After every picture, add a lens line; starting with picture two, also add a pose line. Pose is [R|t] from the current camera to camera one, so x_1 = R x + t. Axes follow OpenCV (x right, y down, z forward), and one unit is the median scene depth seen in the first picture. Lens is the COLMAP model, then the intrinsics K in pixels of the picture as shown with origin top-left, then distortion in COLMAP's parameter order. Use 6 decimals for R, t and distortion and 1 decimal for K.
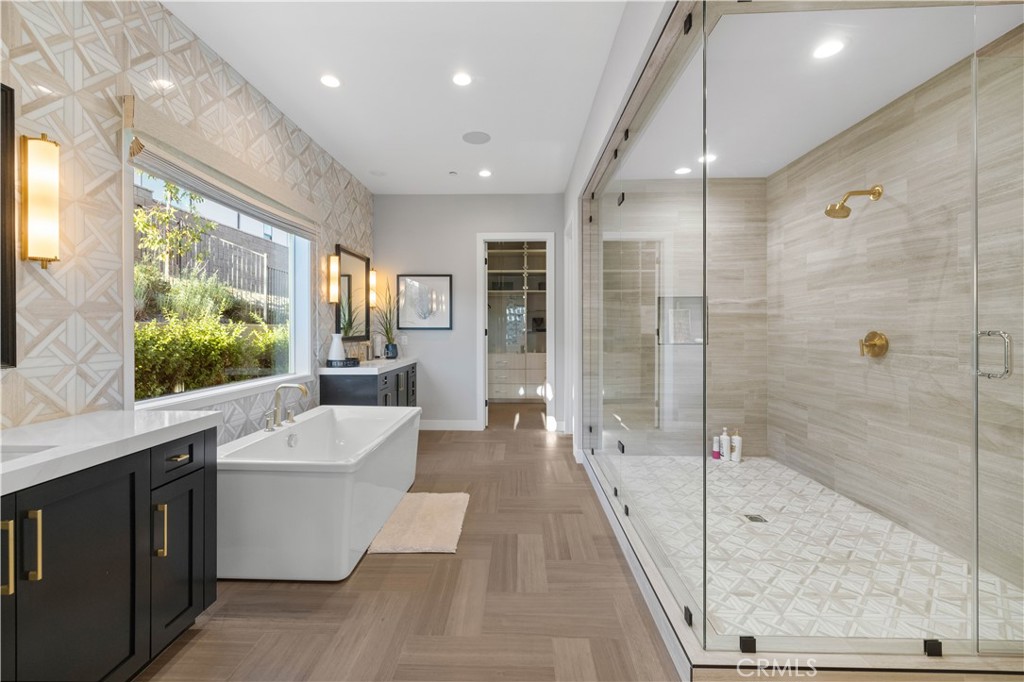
lens RADIAL K [[429.4, 0, 506.3], [0, 429.4, 333.5], [0, 0, 1]] dist [-0.011887, 0.001329]
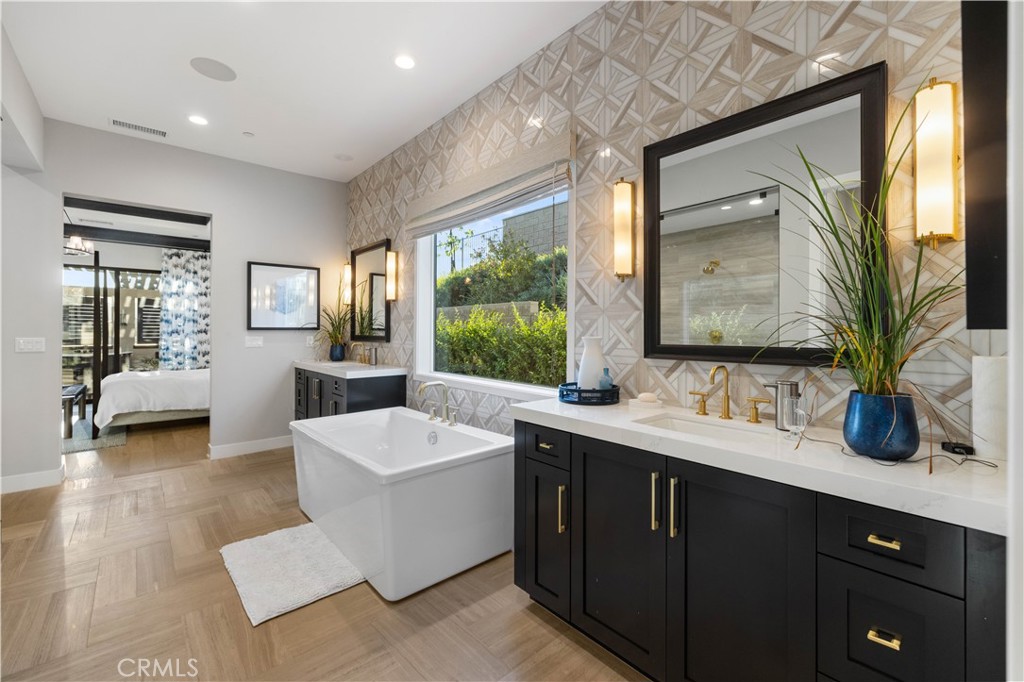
lens RADIAL K [[429.4, 0, 518.2], [0, 429.4, 326.3], [0, 0, 1]] dist [-0.011887, 0.001329]
pose [[-0.722040, 0.000394, -0.691851, 0.048692], [-0.001962, 0.999995, 0.002617, -0.015032], [0.691848, 0.003247, -0.722035, 1.613435]]
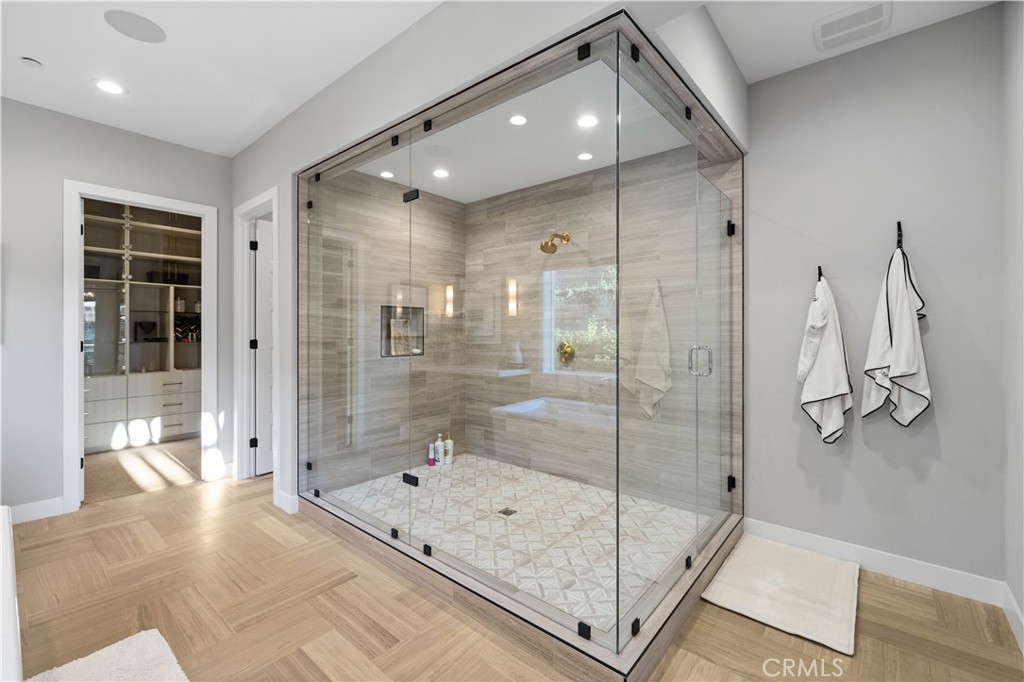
lens RADIAL K [[429.4, 0, 510.5], [0, 429.4, 335.6], [0, 0, 1]] dist [-0.011887, 0.001329]
pose [[0.617784, -0.005662, 0.786328, -0.237915], [0.008055, 0.999967, 0.000871, -0.022824], [-0.786307, 0.005796, 0.617809, 0.248439]]
